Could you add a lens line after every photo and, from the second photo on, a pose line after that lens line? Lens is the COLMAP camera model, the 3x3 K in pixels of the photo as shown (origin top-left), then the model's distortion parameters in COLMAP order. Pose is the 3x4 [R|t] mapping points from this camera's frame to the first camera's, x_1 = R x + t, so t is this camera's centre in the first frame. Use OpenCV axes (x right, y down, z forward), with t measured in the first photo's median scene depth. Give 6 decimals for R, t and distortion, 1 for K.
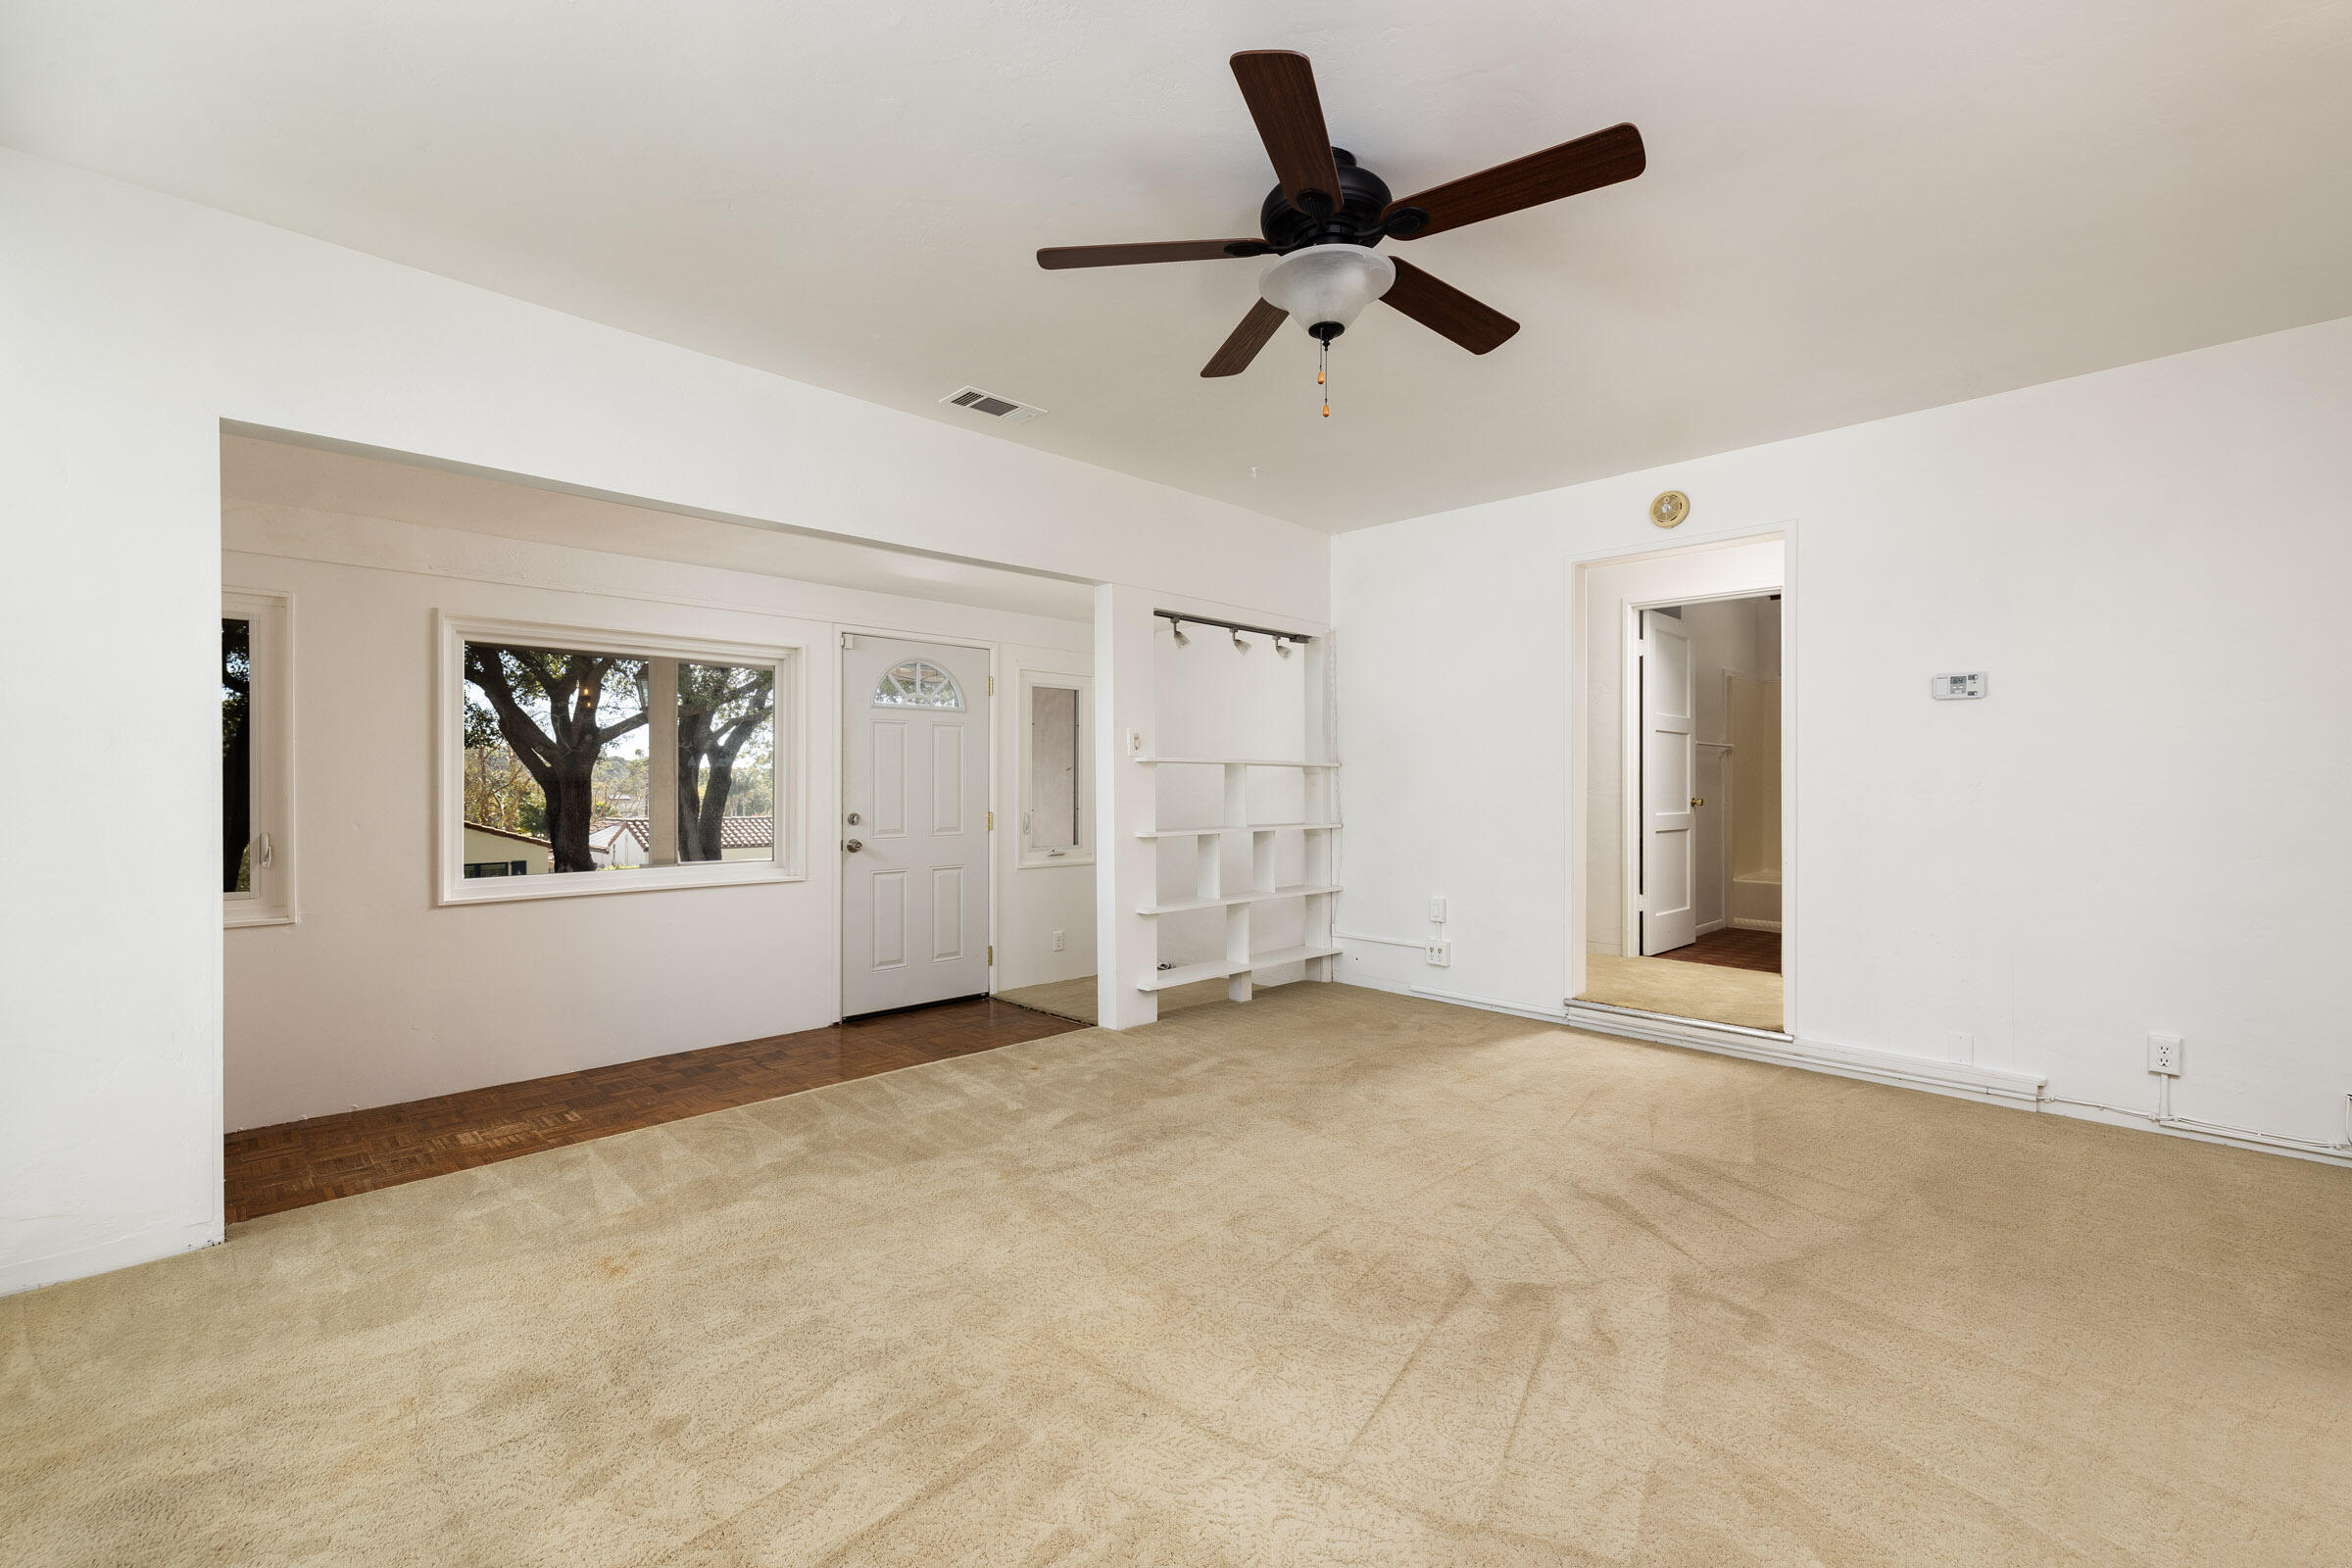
lens RADIAL K [[1005.6, 0, 1176.0], [0, 1005.6, 784.0], [0, 0, 1]] dist [0.001449, 0.000499]
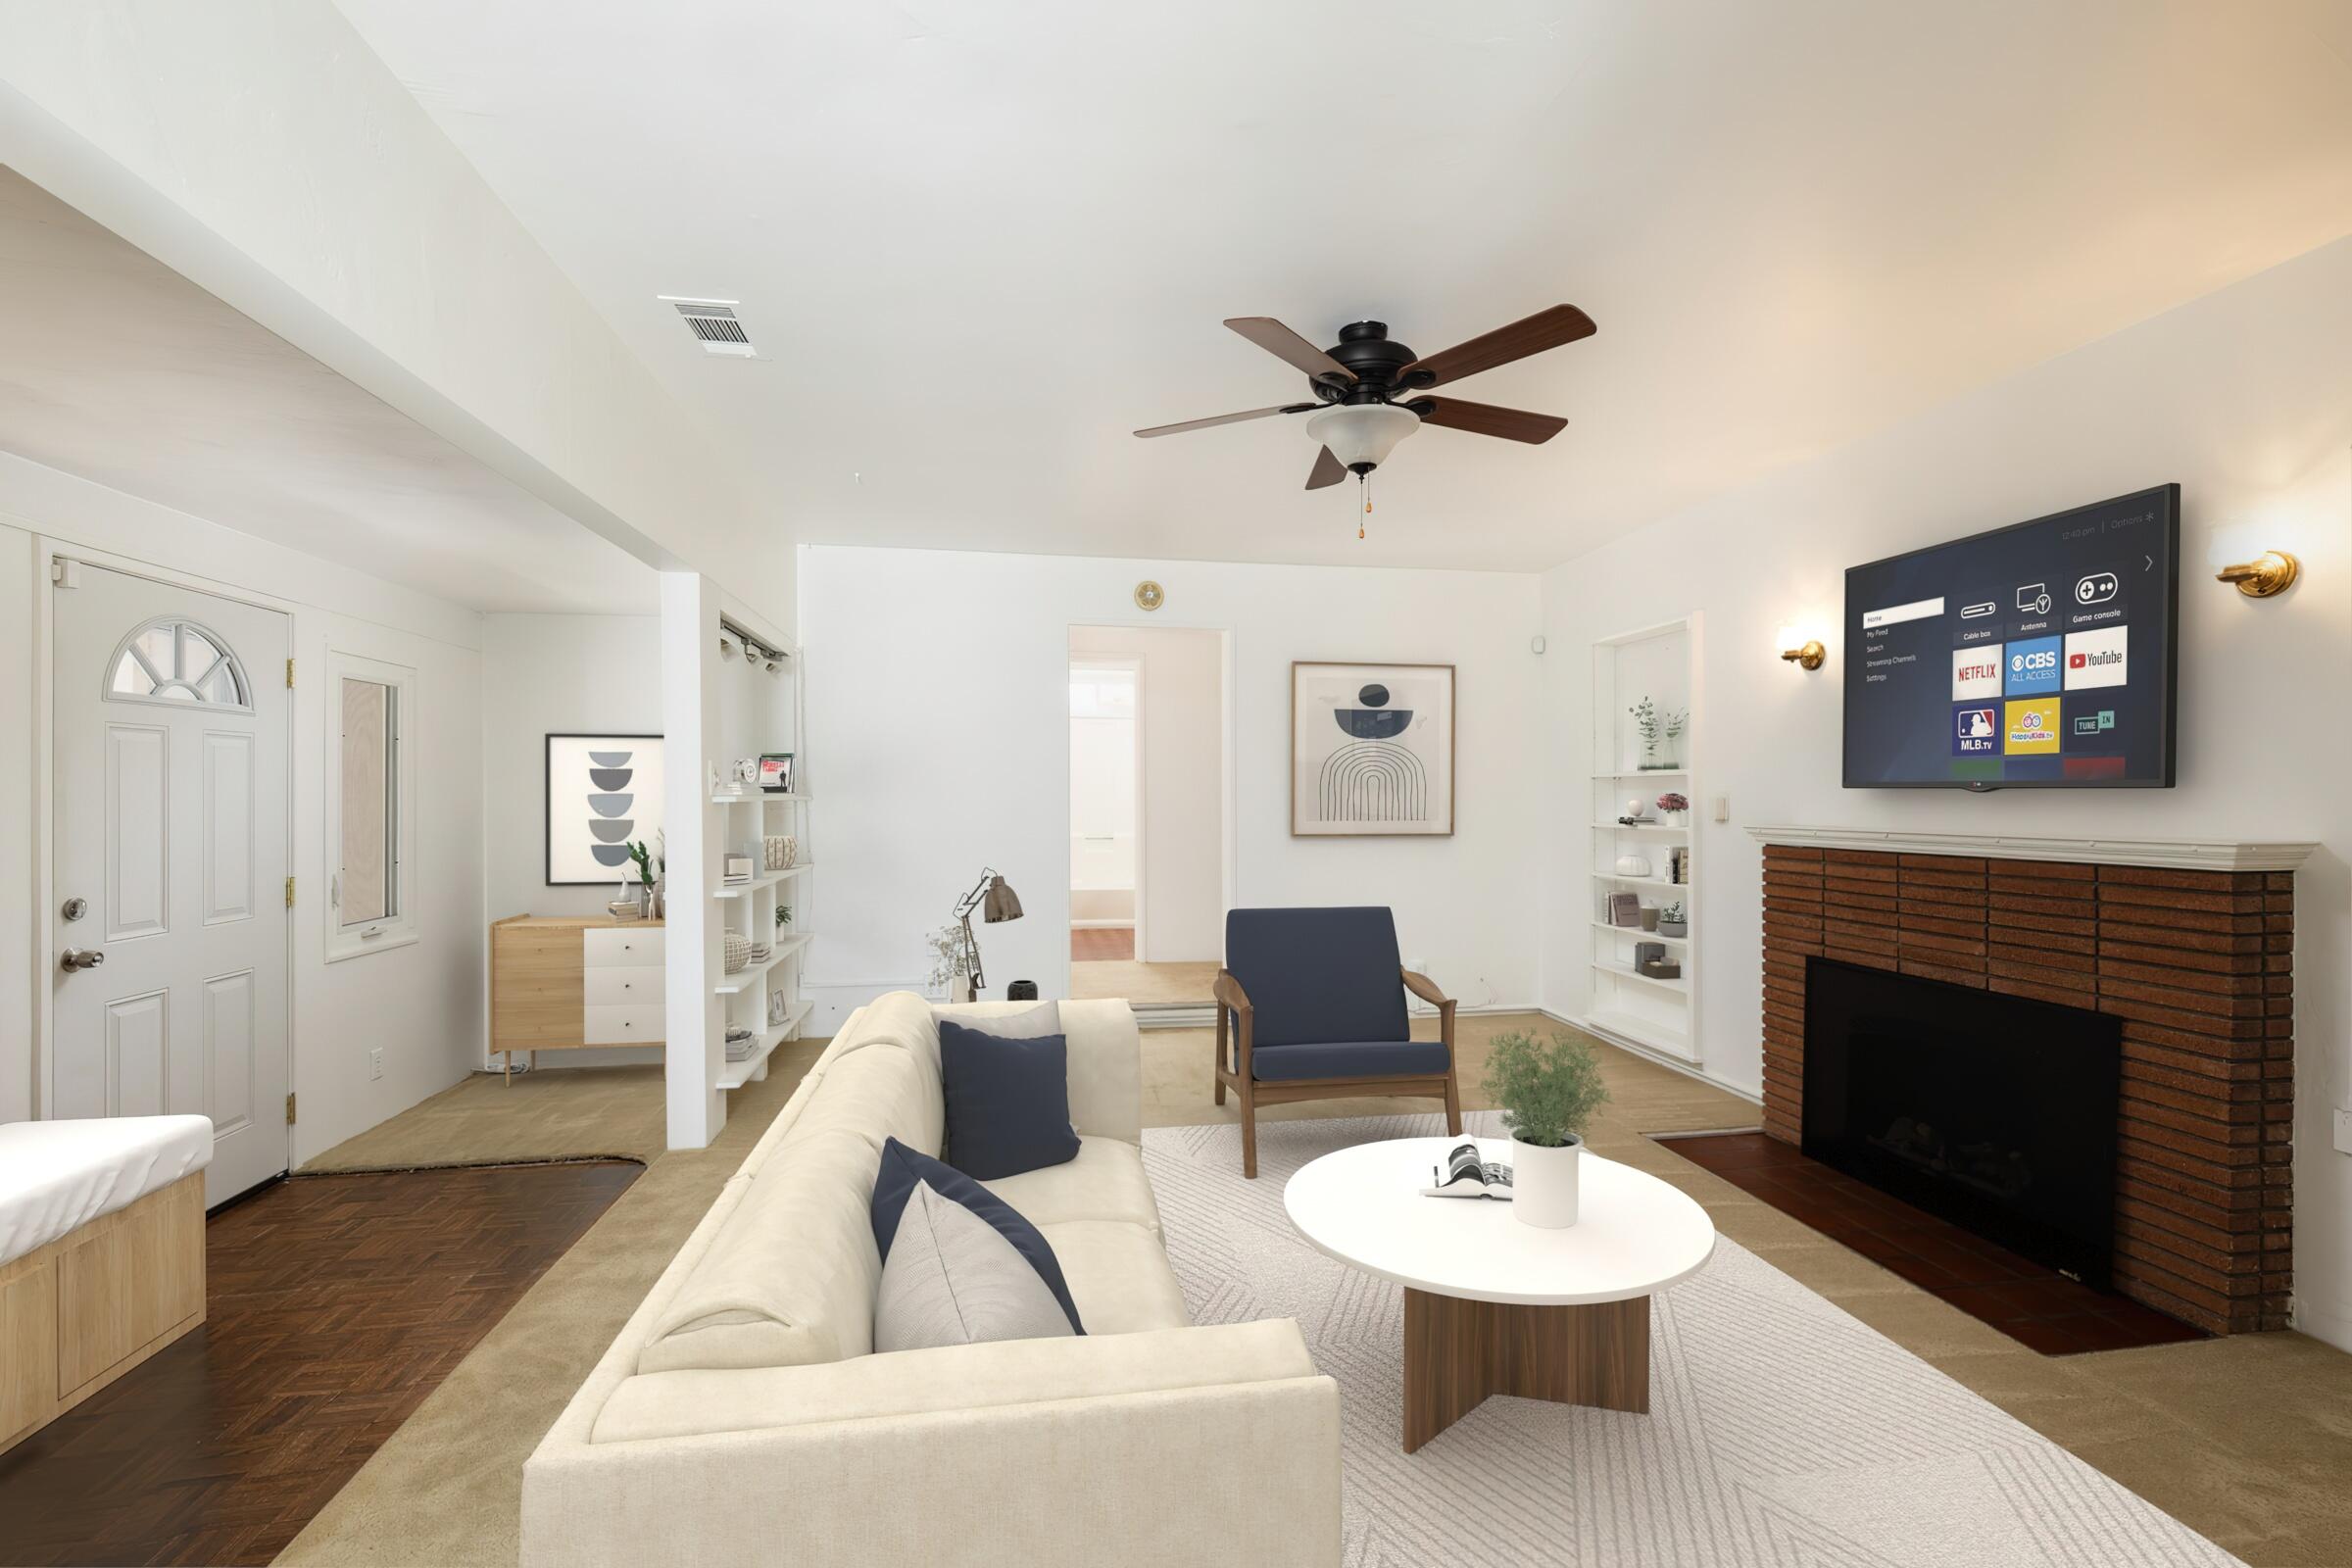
lens RADIAL K [[1005.6, 0, 1176.0], [0, 1005.6, 784.0], [0, 0, 1]] dist [0.001449, 0.000499]
pose [[0.569955, 0.005833, 0.821655, -0.515380], [0.001349, 0.999967, -0.008035, -0.031894], [-0.821675, 0.005688, 0.569928, 0.264243]]
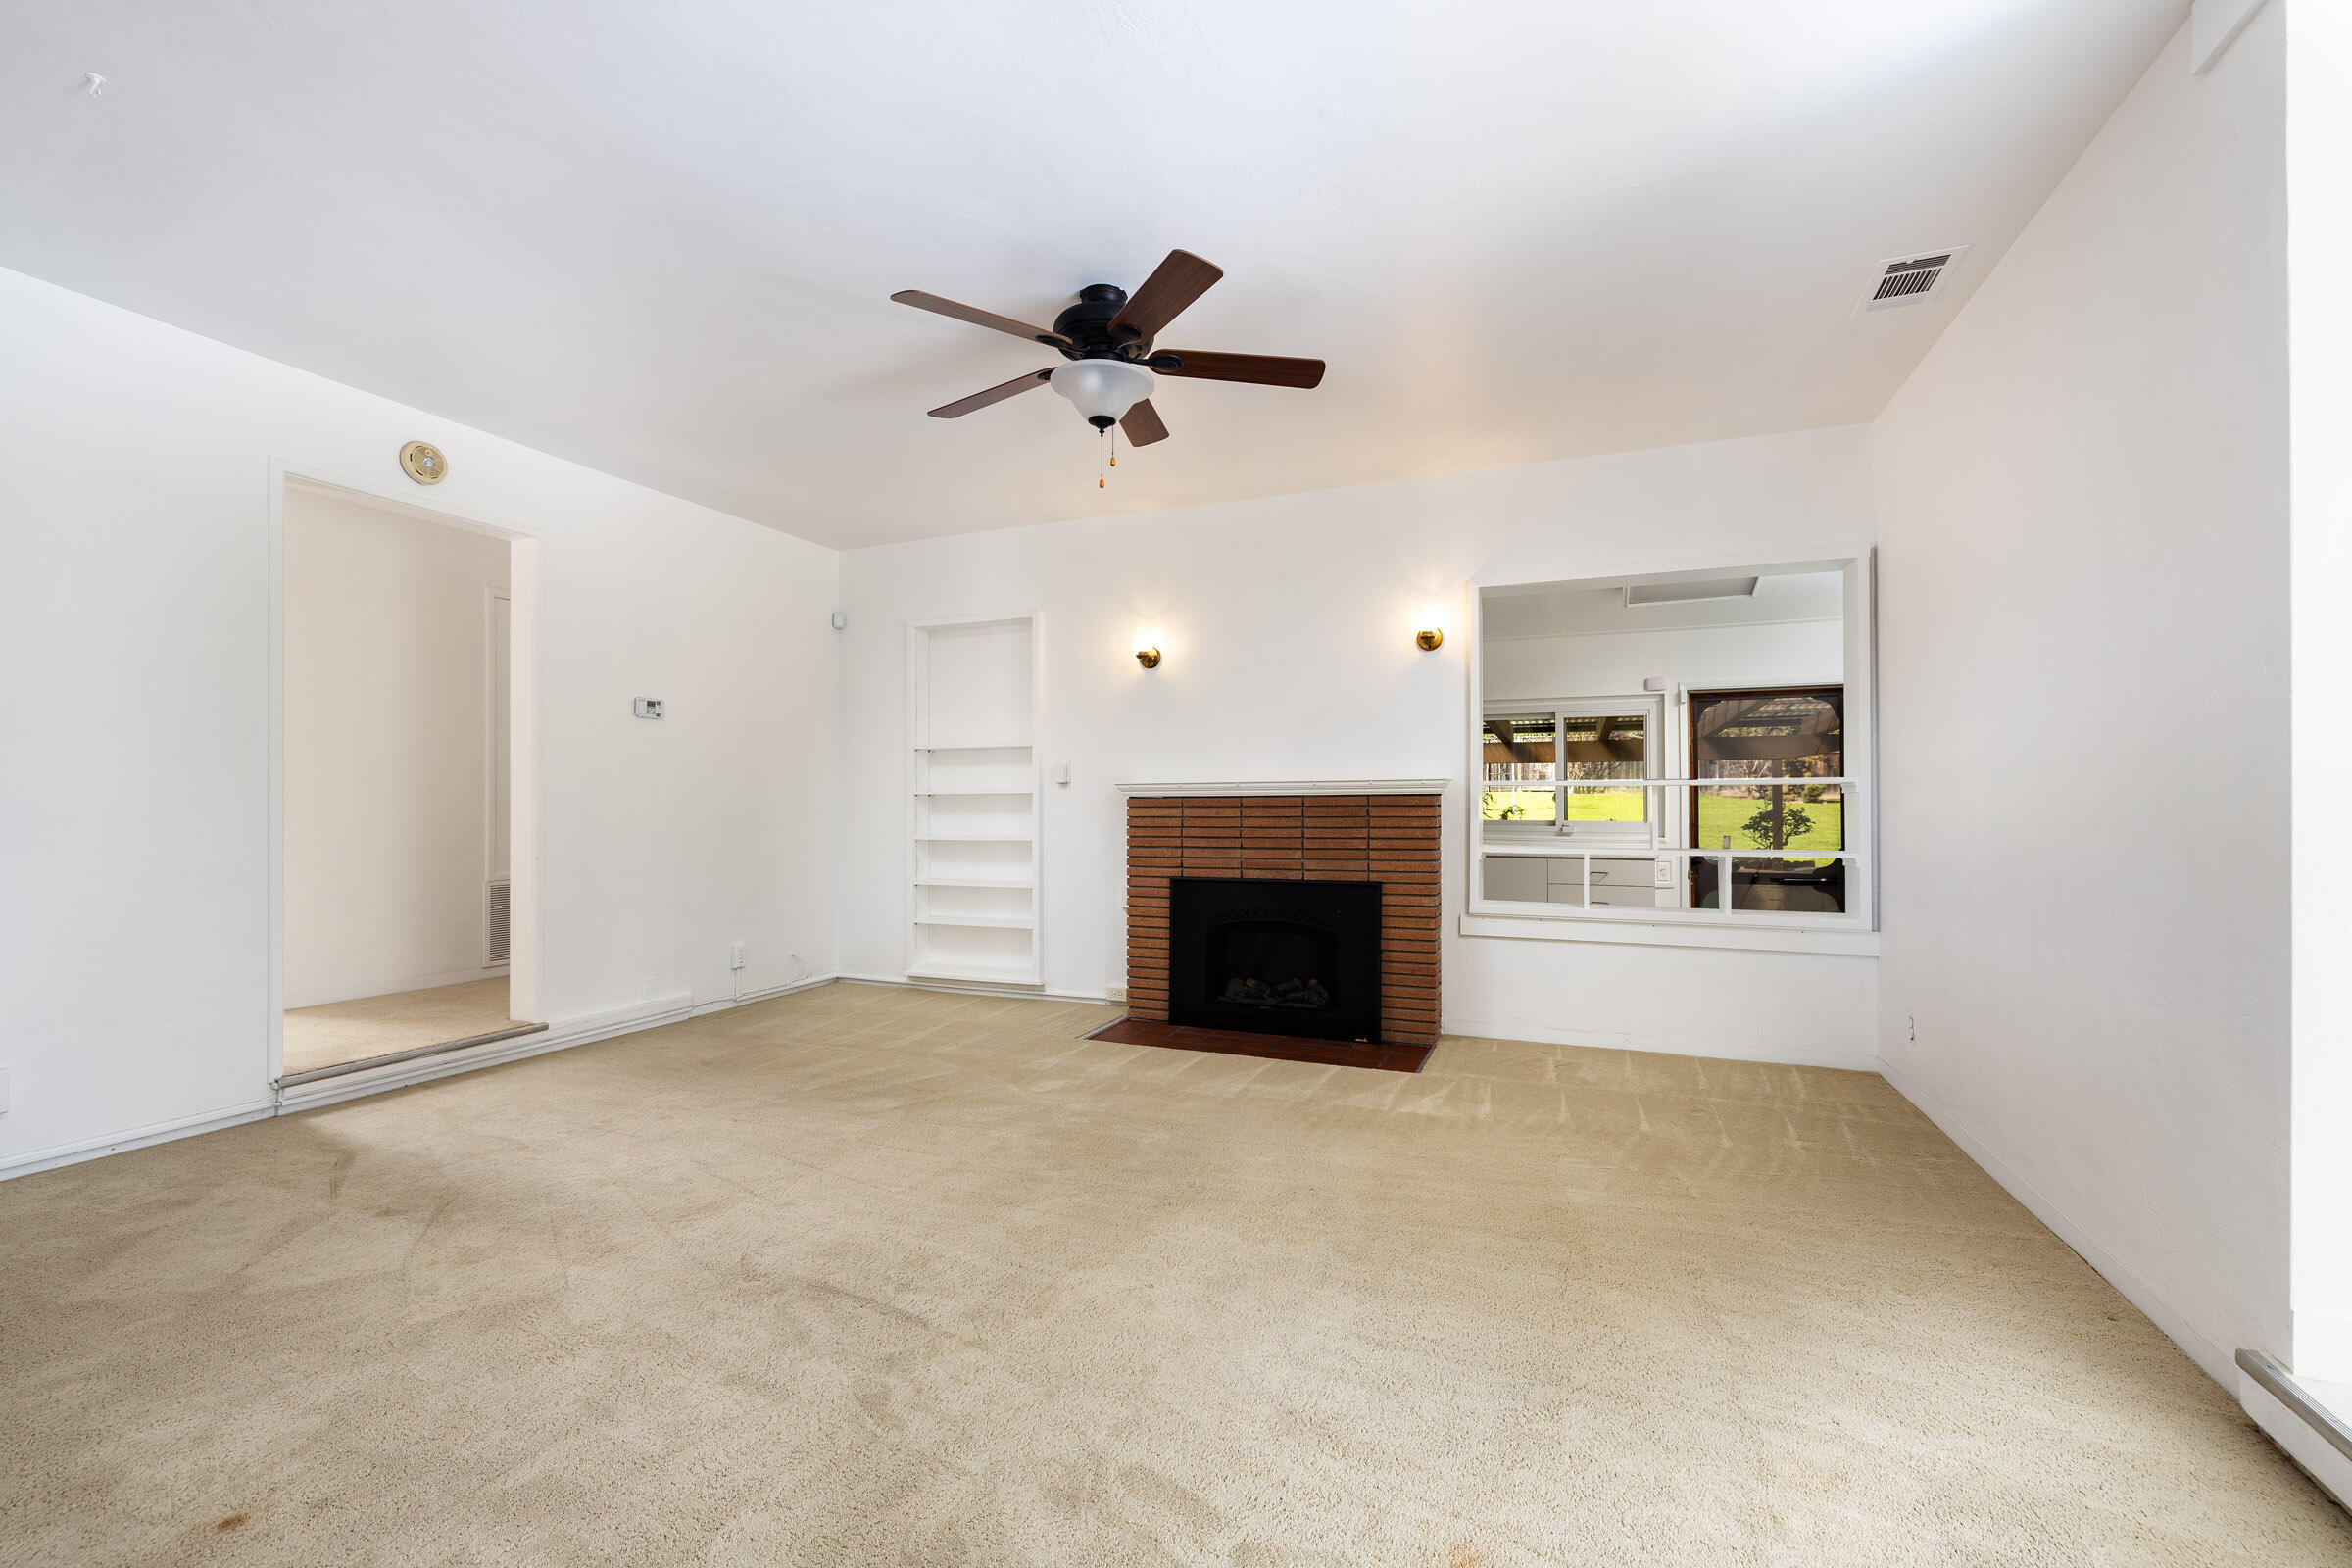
lens RADIAL K [[1005.6, 0, 1176.0], [0, 1005.6, 784.0], [0, 0, 1]] dist [0.001449, 0.000499]
pose [[-0.397369, 0.015546, 0.917527, -0.565955], [0.002684, 0.999872, -0.015779, 0.018642], [-0.917655, -0.003807, -0.397360, 0.756587]]
